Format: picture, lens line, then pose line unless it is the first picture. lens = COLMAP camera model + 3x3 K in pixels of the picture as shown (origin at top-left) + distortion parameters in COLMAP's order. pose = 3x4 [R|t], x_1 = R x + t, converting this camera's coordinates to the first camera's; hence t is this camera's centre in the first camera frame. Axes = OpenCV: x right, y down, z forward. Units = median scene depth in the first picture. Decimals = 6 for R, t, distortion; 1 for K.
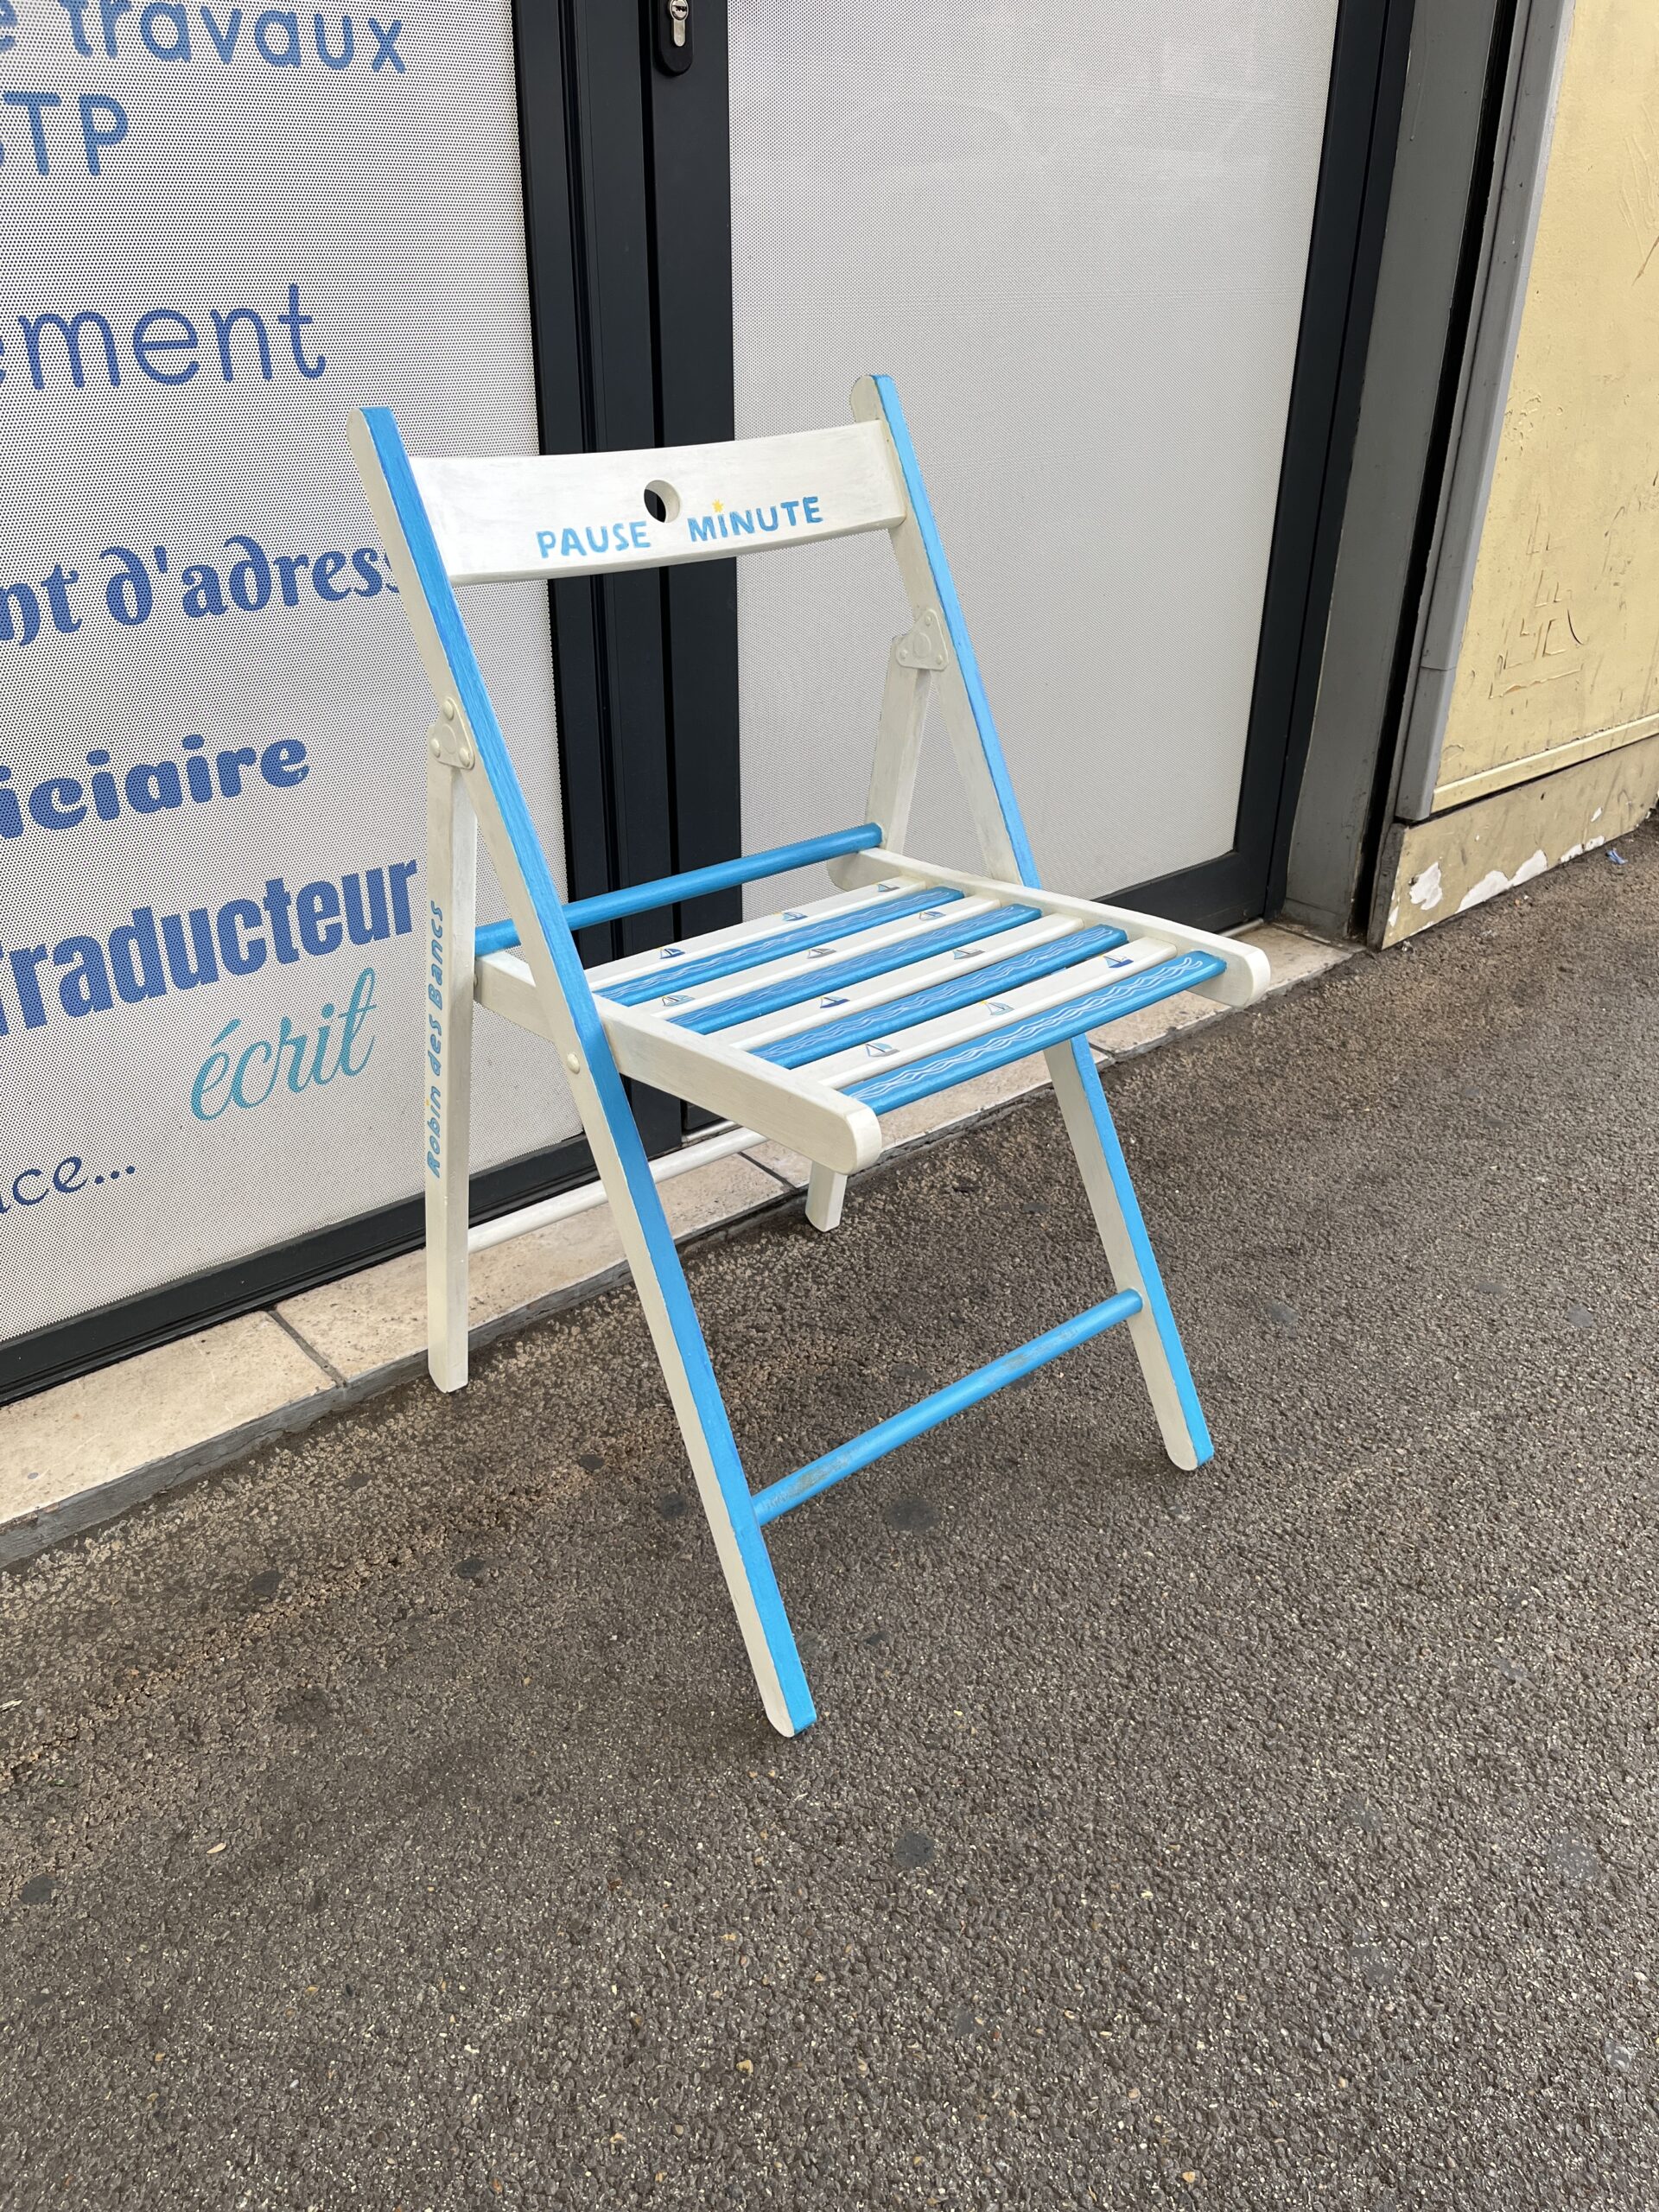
lens RADIAL K [[1674.4, 0, 829.5], [0, 1674.4, 1106.0], [0, 0, 1]] dist [0.052683, -0.084639]
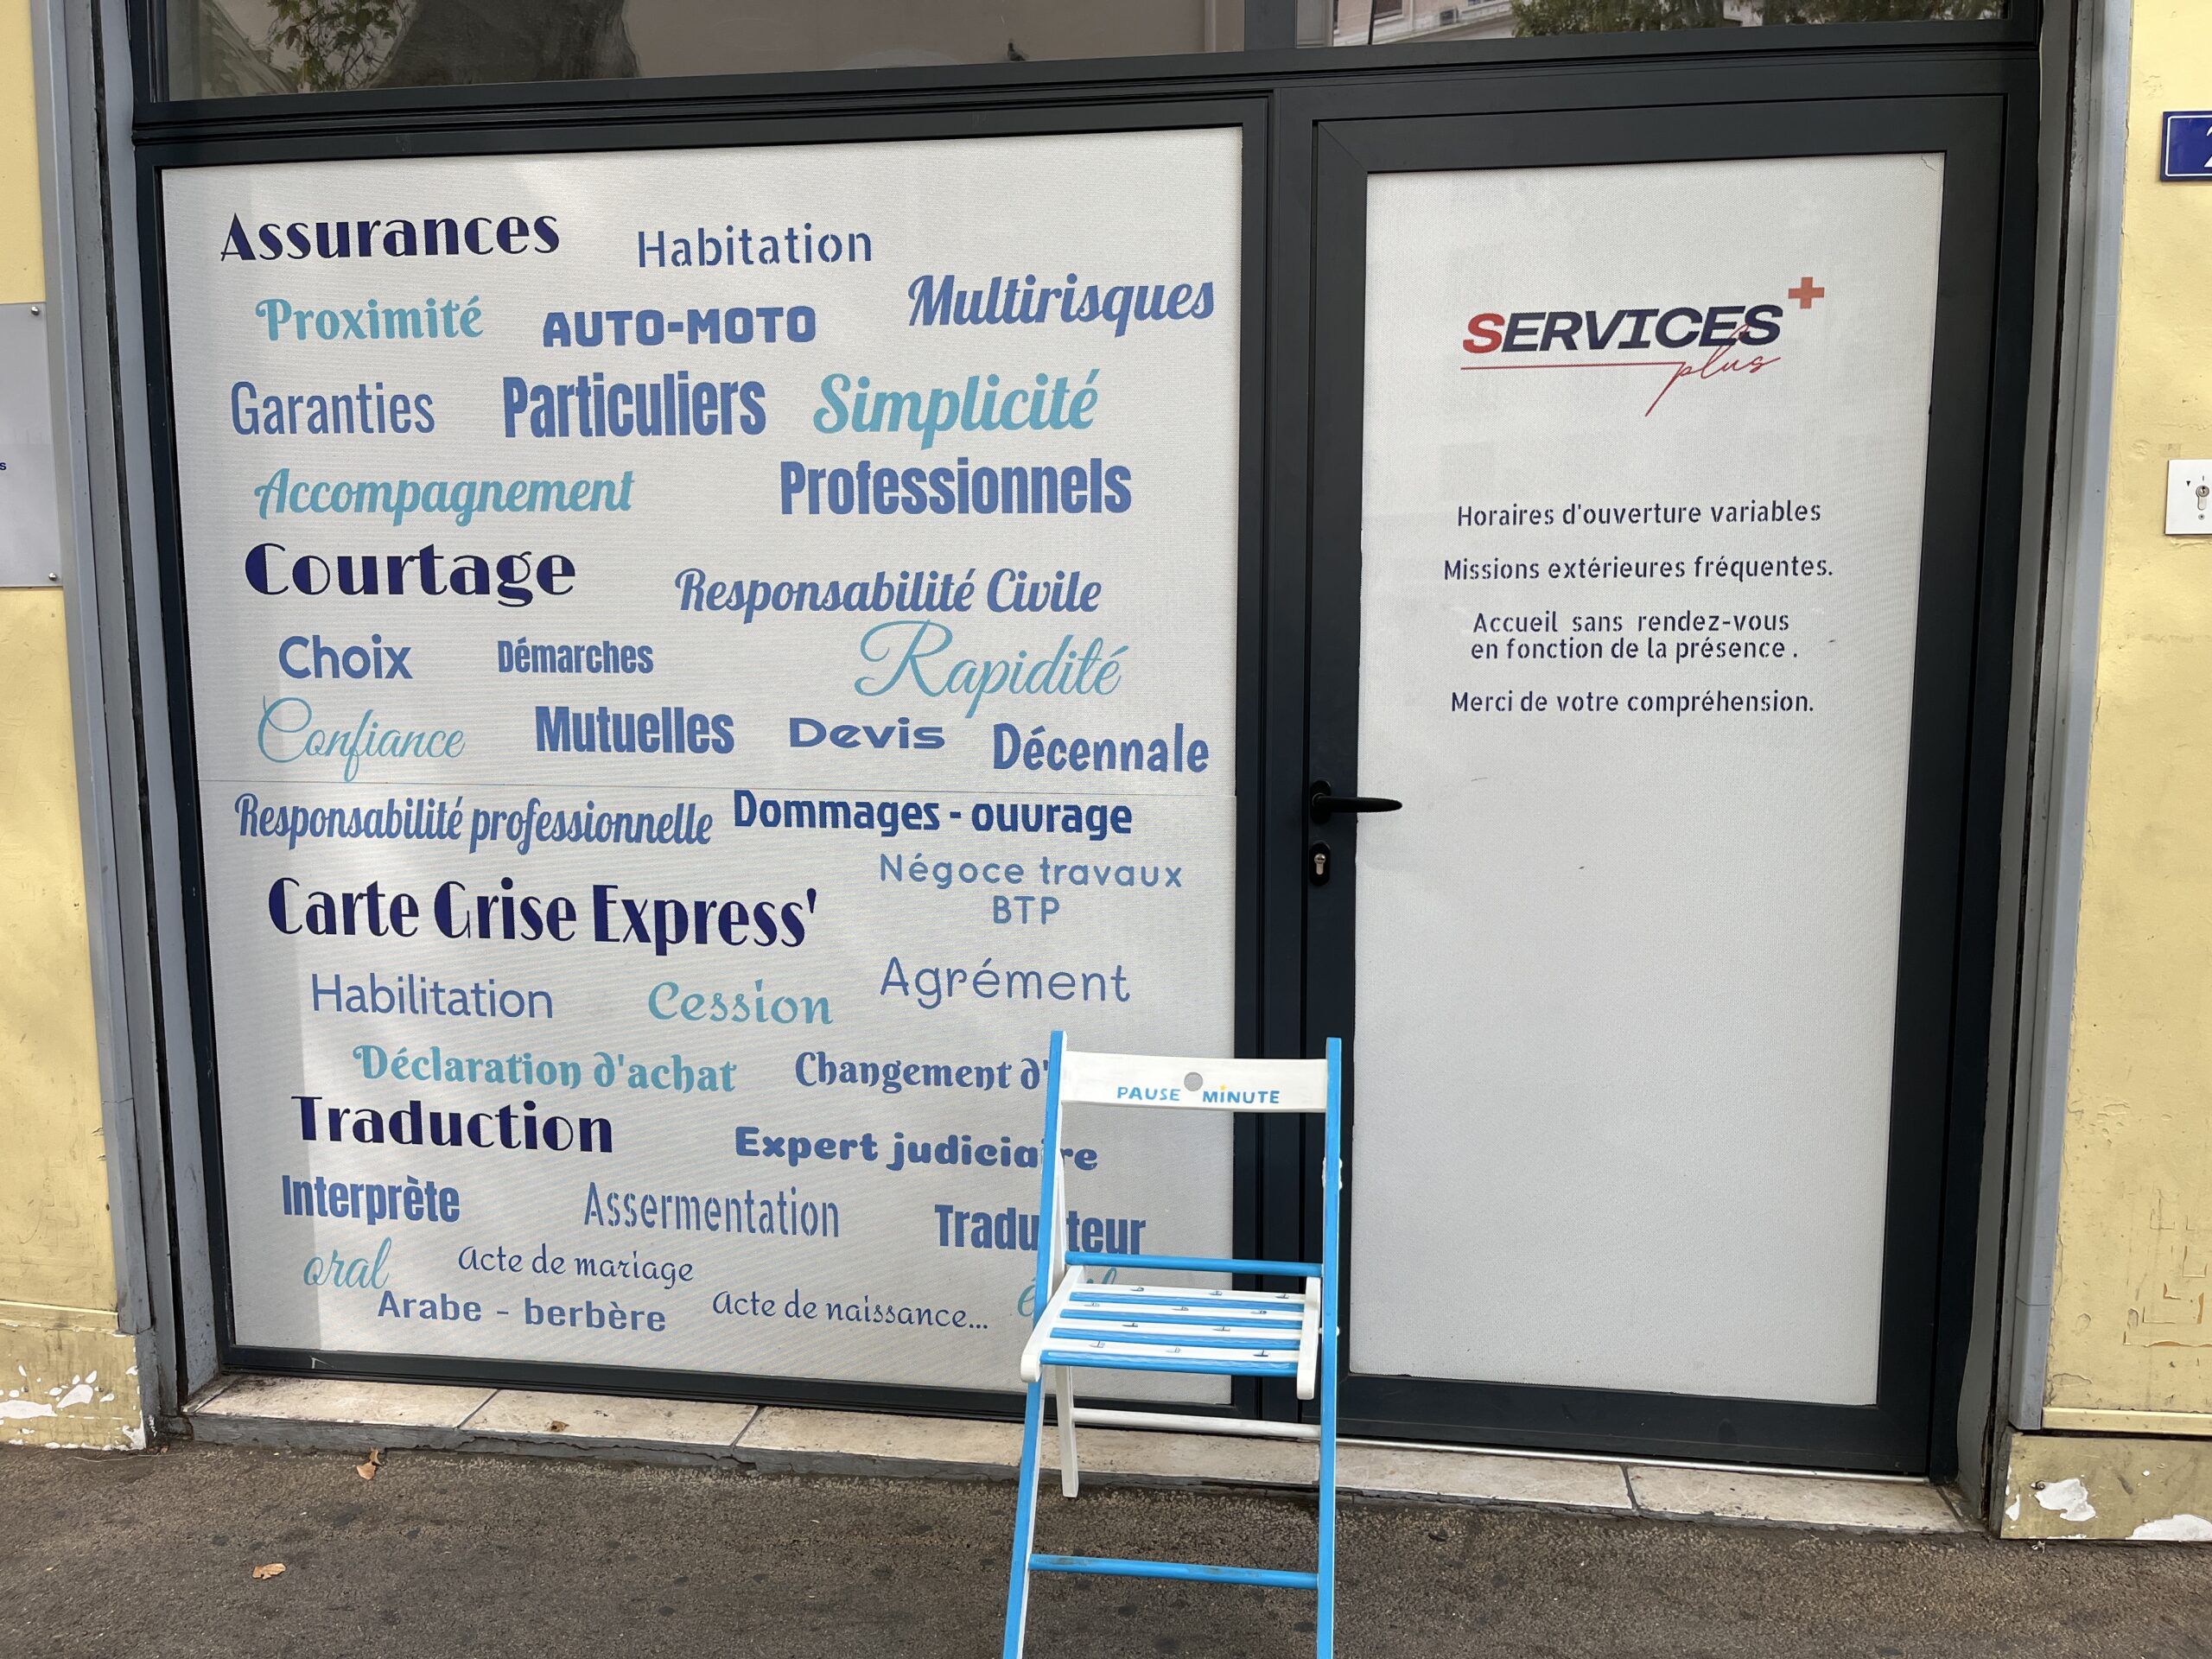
lens RADIAL K [[1674.4, 0, 1106.0], [0, 1674.4, 829.5], [0, 0, 1]] dist [0.052683, -0.084639]
pose [[0.661164, 0.075731, -0.746409, 1.302916], [-0.340583, 0.916766, -0.208670, -0.155591], [0.668480, 0.392179, 0.631926, -0.523392]]
